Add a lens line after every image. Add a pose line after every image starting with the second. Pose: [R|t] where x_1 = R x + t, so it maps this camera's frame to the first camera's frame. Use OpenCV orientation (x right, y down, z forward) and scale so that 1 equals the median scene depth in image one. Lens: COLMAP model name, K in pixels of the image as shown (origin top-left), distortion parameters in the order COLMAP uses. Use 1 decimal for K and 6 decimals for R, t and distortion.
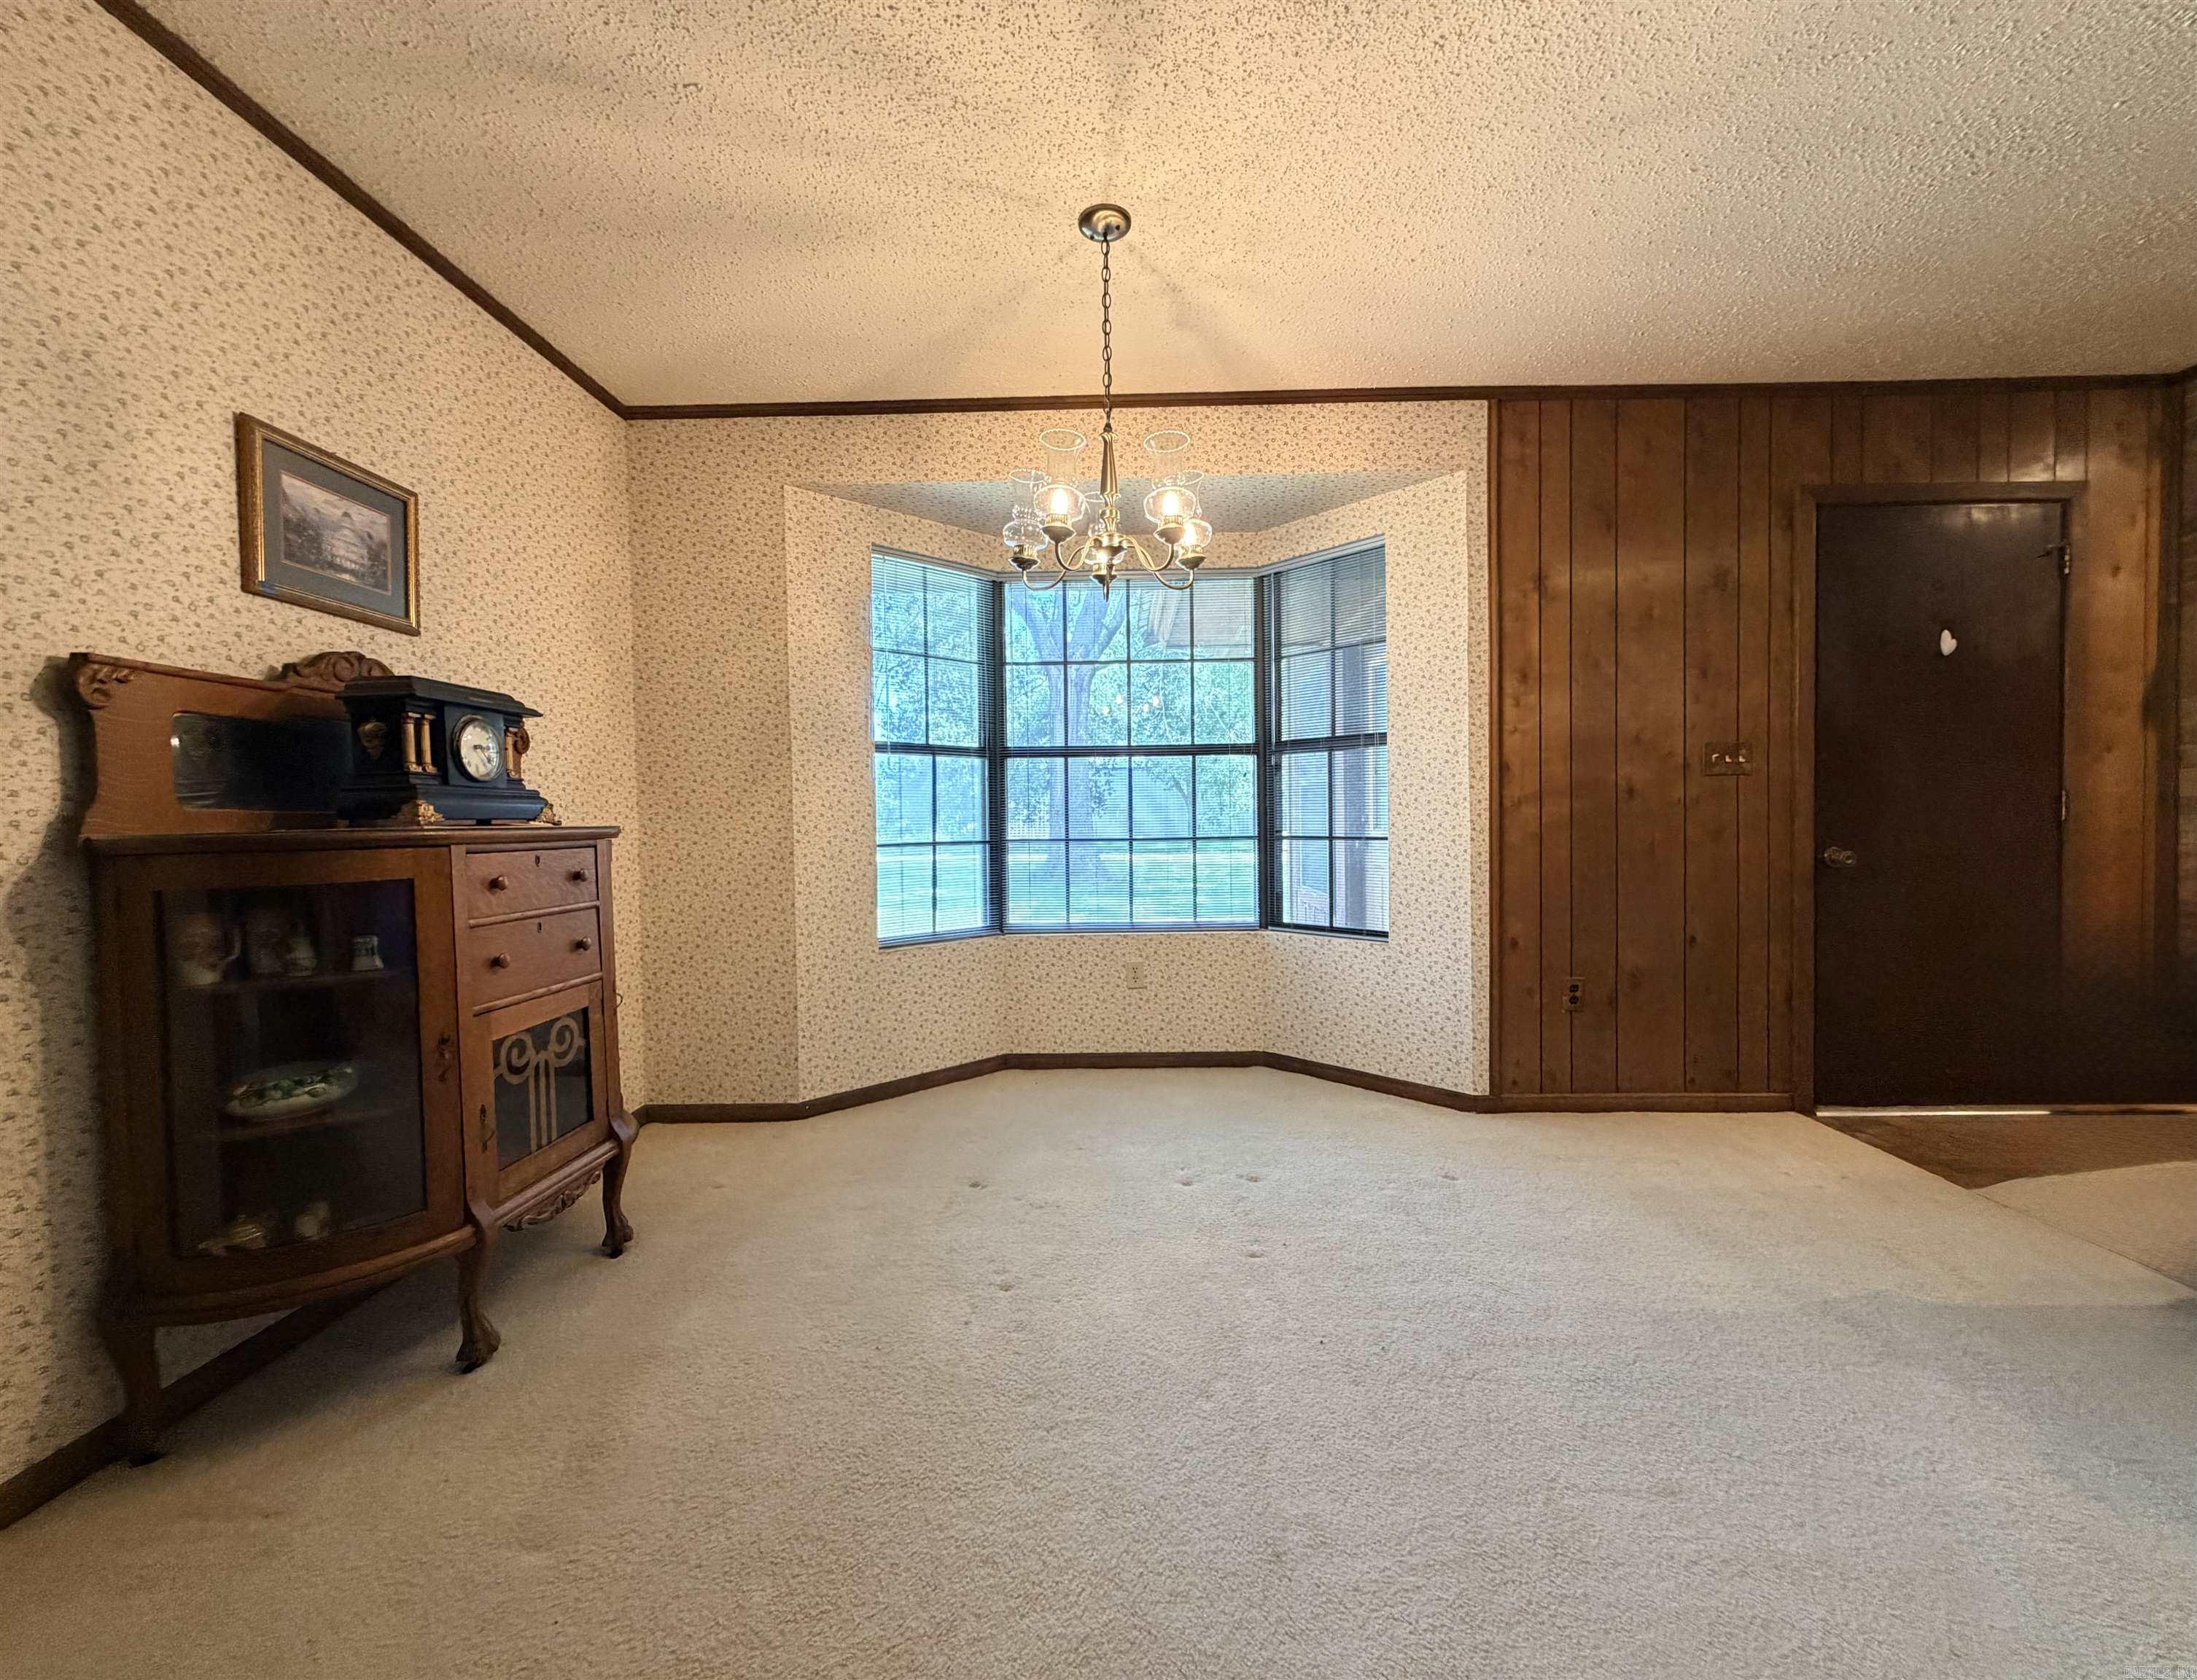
lens RADIAL K [[932.2, 0, 1104.4], [0, 932.2, 846.1], [0, 0, 1]] dist [-0.000088, -0.000117]
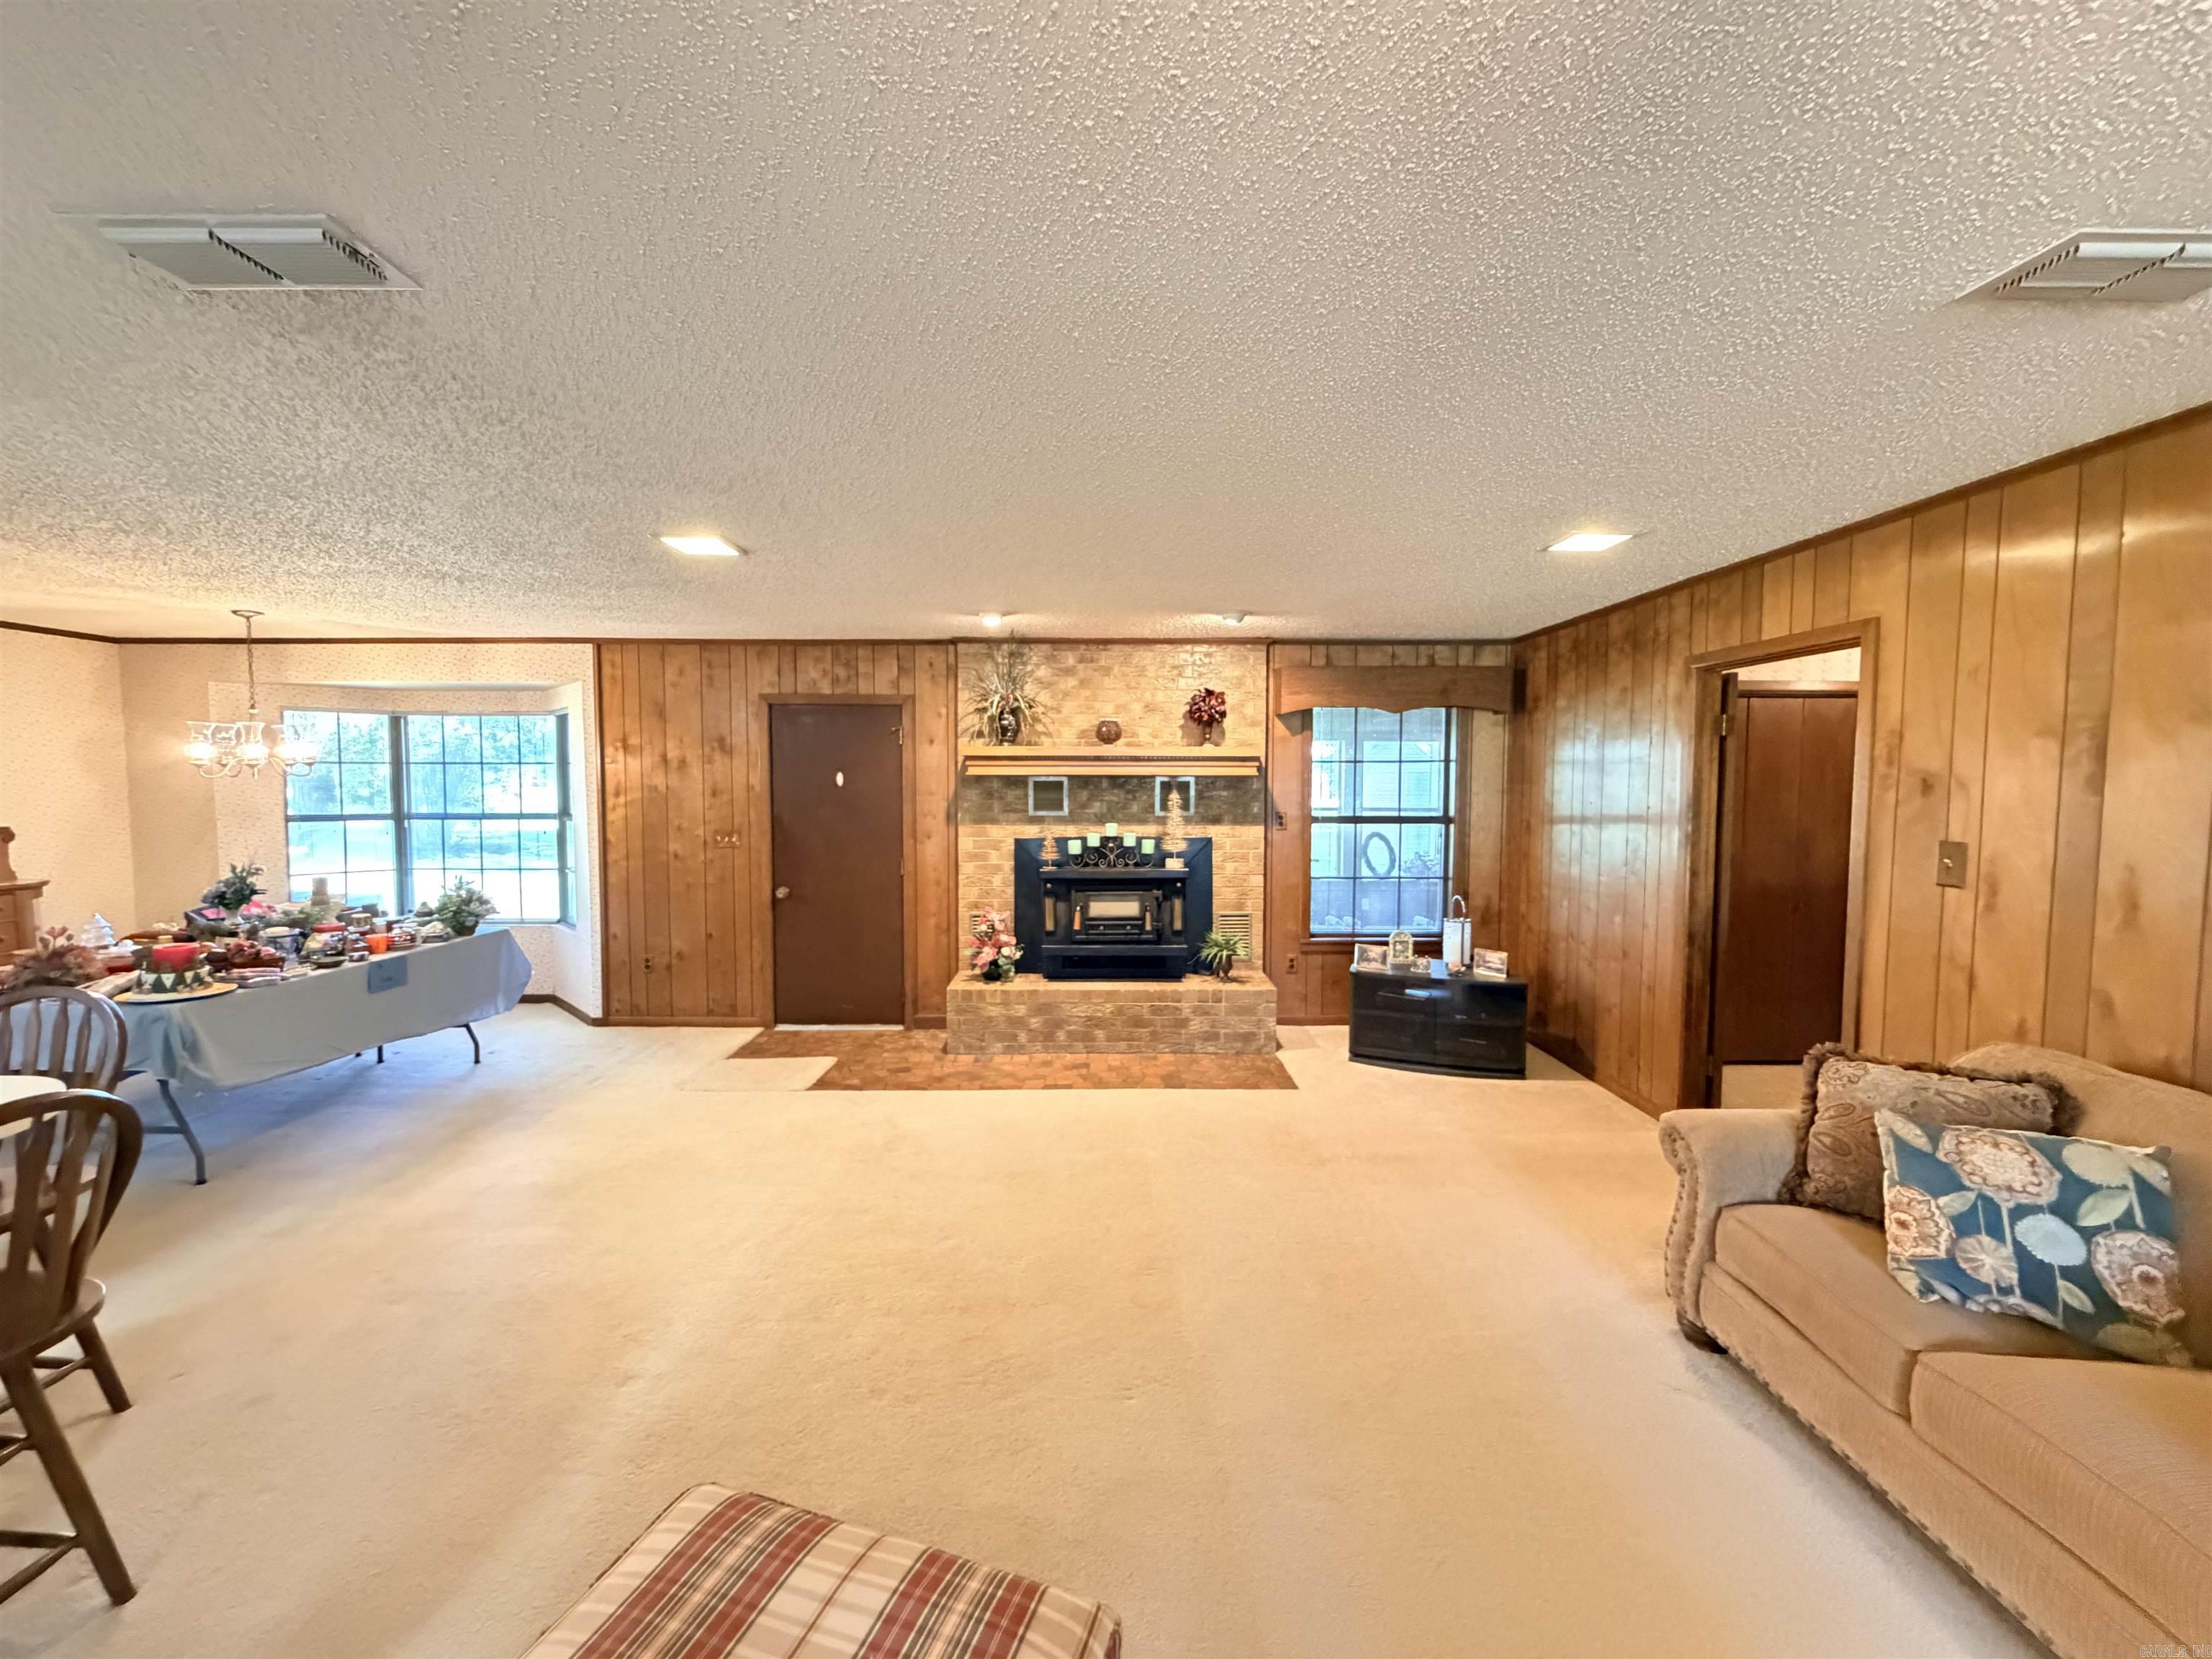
lens RADIAL K [[874.4, 0, 1102.0], [0, 874.4, 825.7], [0, 0, 1]] dist [0.001969, 0.000669]
pose [[0.999677, 0.013451, 0.021550, 1.376559], [-0.014119, 0.999415, 0.031139, -0.185113], [-0.021119, -0.031433, 0.999283, -0.760421]]
